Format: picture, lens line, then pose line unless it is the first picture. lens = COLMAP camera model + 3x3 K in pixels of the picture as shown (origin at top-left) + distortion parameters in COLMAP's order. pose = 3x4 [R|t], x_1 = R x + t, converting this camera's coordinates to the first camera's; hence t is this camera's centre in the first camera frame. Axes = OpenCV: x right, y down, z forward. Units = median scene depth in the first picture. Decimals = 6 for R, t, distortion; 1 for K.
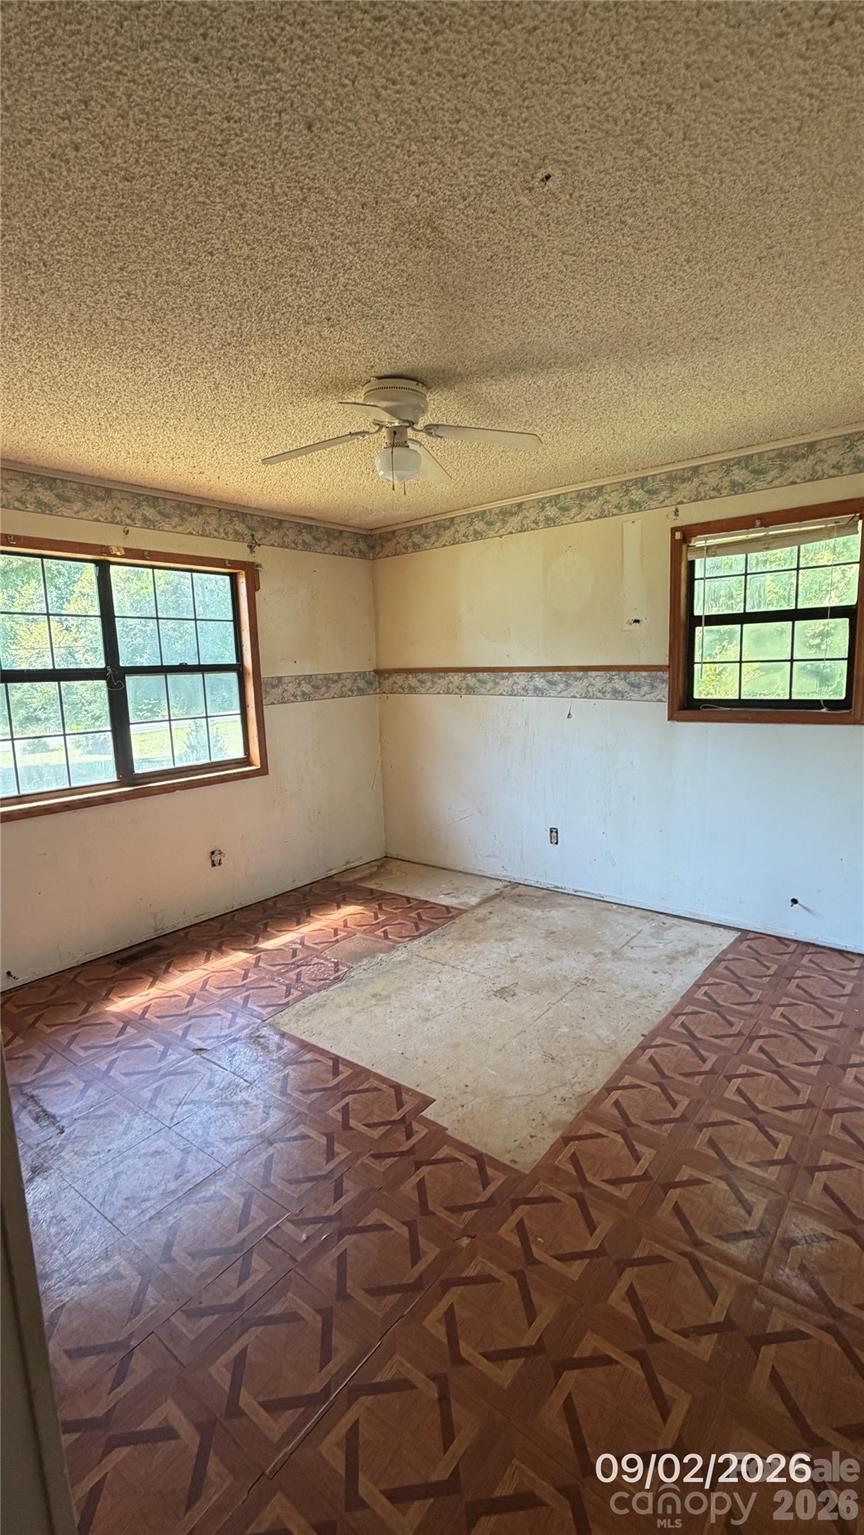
lens RADIAL K [[665.1, 0, 442.7], [0, 665.1, 765.6], [0, 0, 1]] dist [-0.003491, -0.000161]
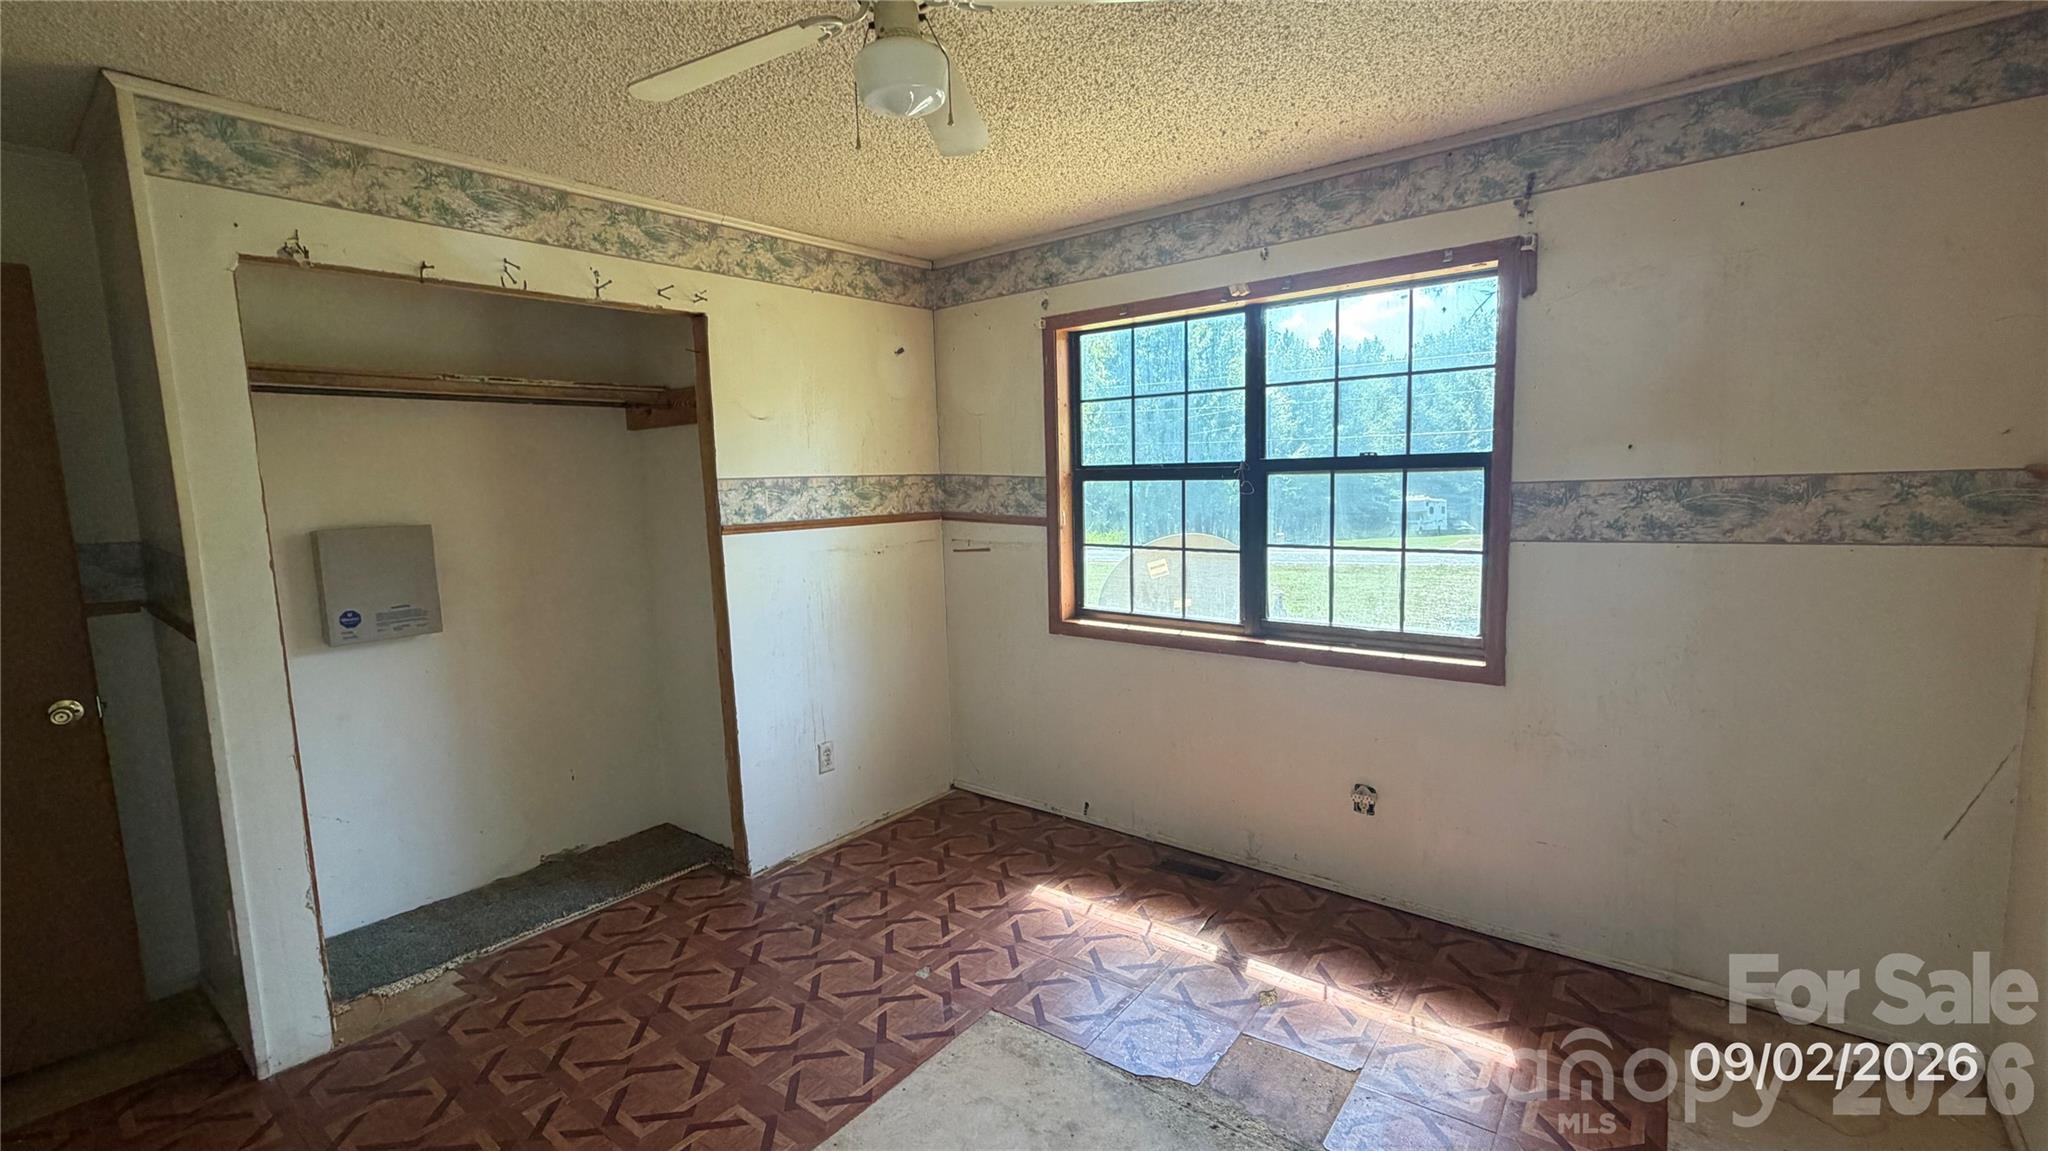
lens RADIAL K [[887.3, 0, 1008.2], [0, 887.3, 579.9], [0, 0, 1]] dist [-0.003491, -0.000161]
pose [[-0.020177, 0.152769, -0.988056, 0.418257], [-0.120794, 0.980645, 0.154090, -0.135192], [0.992473, 0.122460, -0.001333, 0.749181]]
